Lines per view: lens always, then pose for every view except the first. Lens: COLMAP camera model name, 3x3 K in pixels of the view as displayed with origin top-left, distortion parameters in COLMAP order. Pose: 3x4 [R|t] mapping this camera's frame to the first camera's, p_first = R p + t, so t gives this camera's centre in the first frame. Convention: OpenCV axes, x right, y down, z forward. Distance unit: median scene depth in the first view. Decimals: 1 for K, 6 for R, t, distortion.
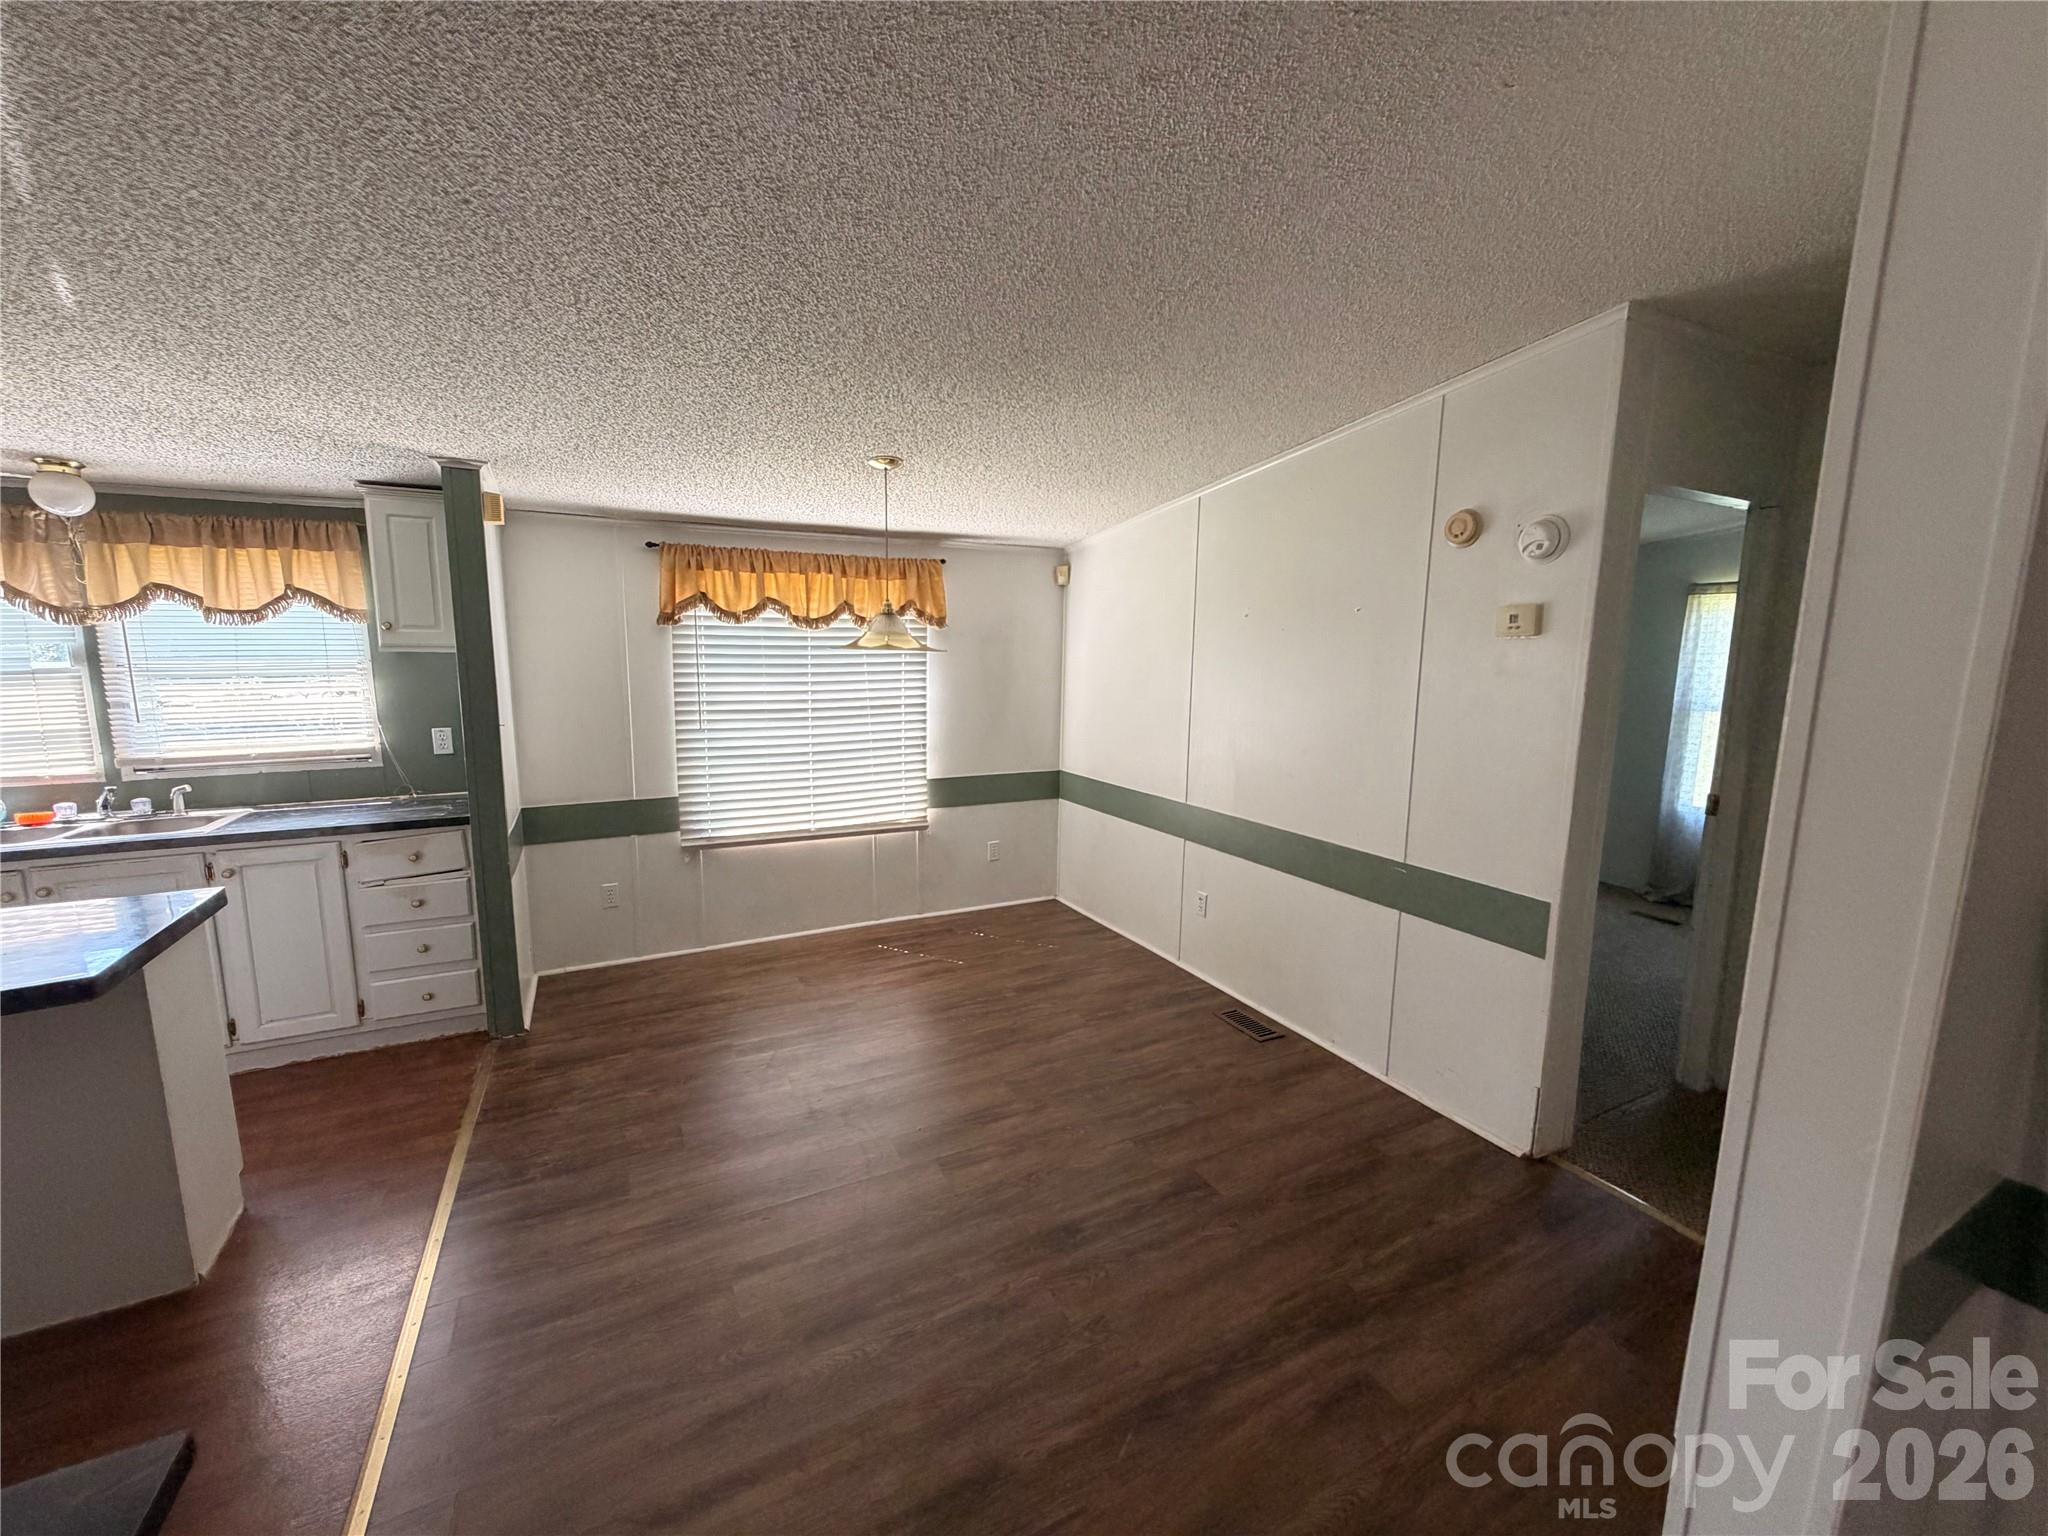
lens RADIAL K [[819.8, 0, 1024.0], [0, 819.8, 768.0], [0, 0, 1]] dist [0.000955, -0.000128]
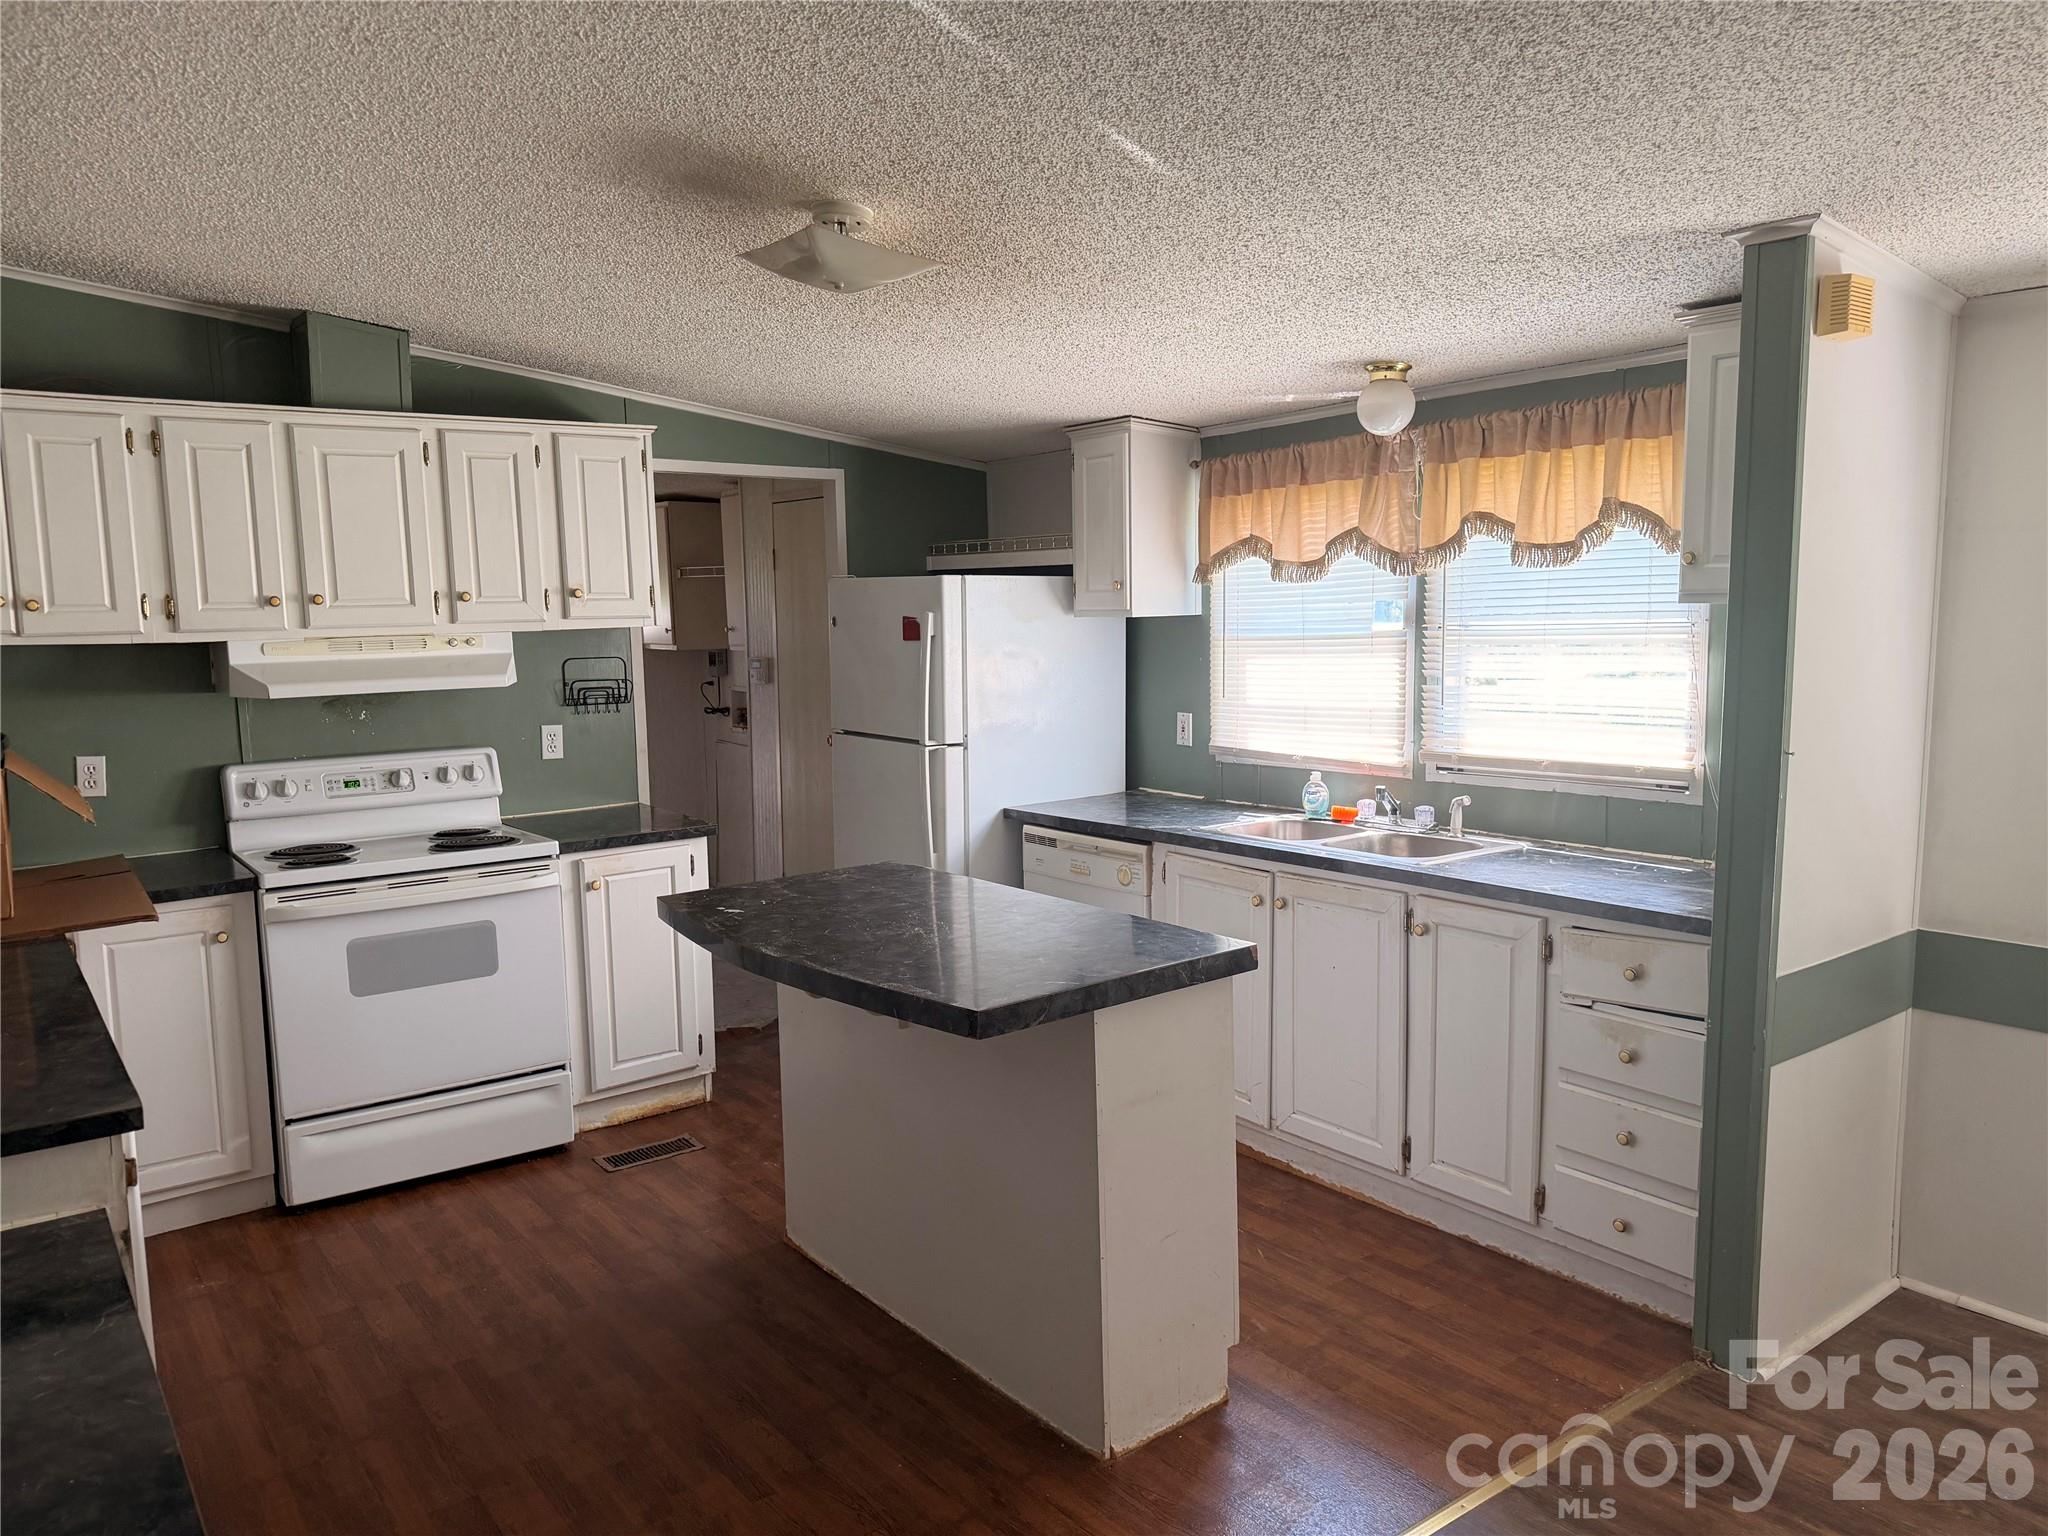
lens RADIAL K [[1440.6, 0, 1036.2], [0, 1440.6, 775.3], [0, 0, 1]] dist [0.061444, -0.086089]
pose [[0.177457, 0.105869, -0.978417, 0.133067], [-0.125660, 0.988497, 0.084168, -0.055503], [0.976073, 0.108011, 0.188719, 0.401686]]
